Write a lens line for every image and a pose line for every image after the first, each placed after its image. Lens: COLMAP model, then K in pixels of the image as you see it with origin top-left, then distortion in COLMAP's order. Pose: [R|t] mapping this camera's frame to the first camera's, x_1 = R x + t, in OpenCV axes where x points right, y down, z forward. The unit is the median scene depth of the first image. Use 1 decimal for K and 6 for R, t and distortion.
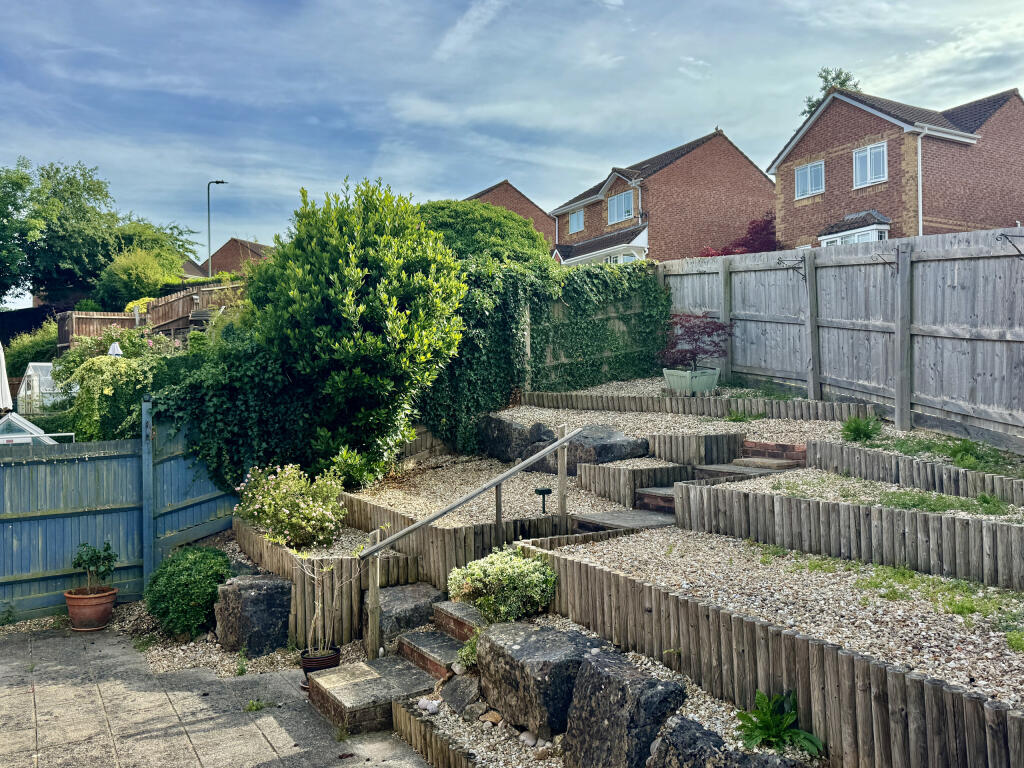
lens RADIAL K [[826.6, 0, 512.0], [0, 826.6, 384.0], [0, 0, 1]] dist [0.109074, -0.211693]
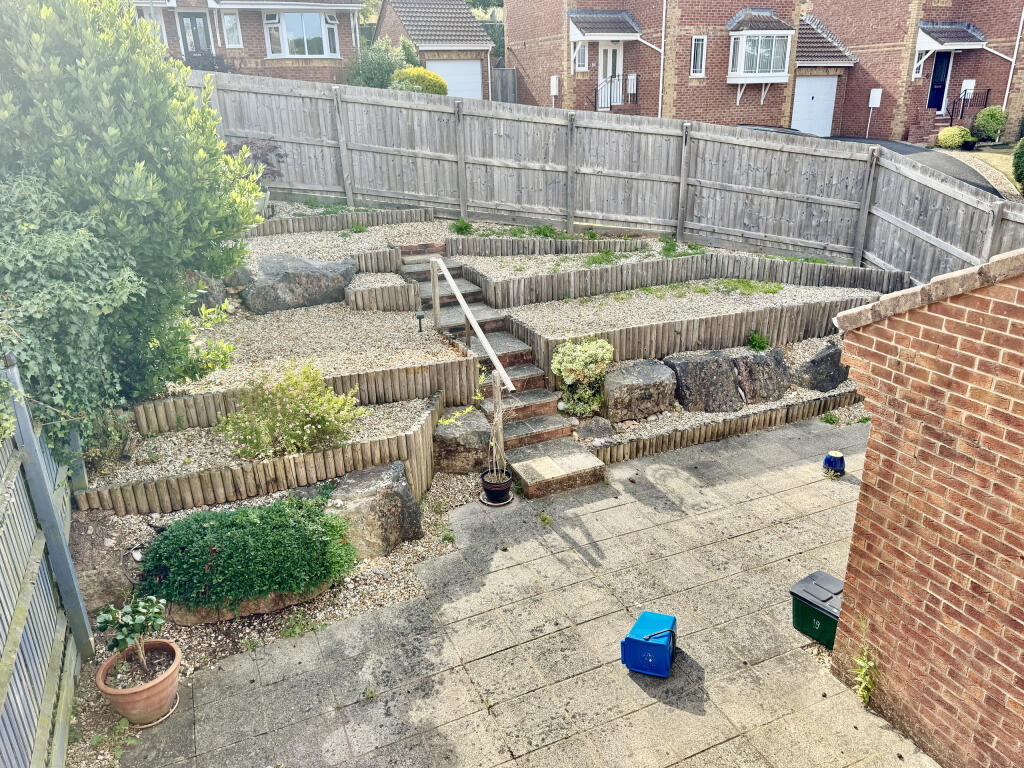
lens RADIAL K [[733.7, 0, 512.0], [0, 733.7, 384.0], [0, 0, 1]] dist [0.044921, -0.058654]
pose [[0.125924, -0.341963, 0.931238, -1.136258], [0.005804, 0.938948, 0.344009, -0.167663], [-0.992023, -0.037914, 0.120221, 0.819544]]
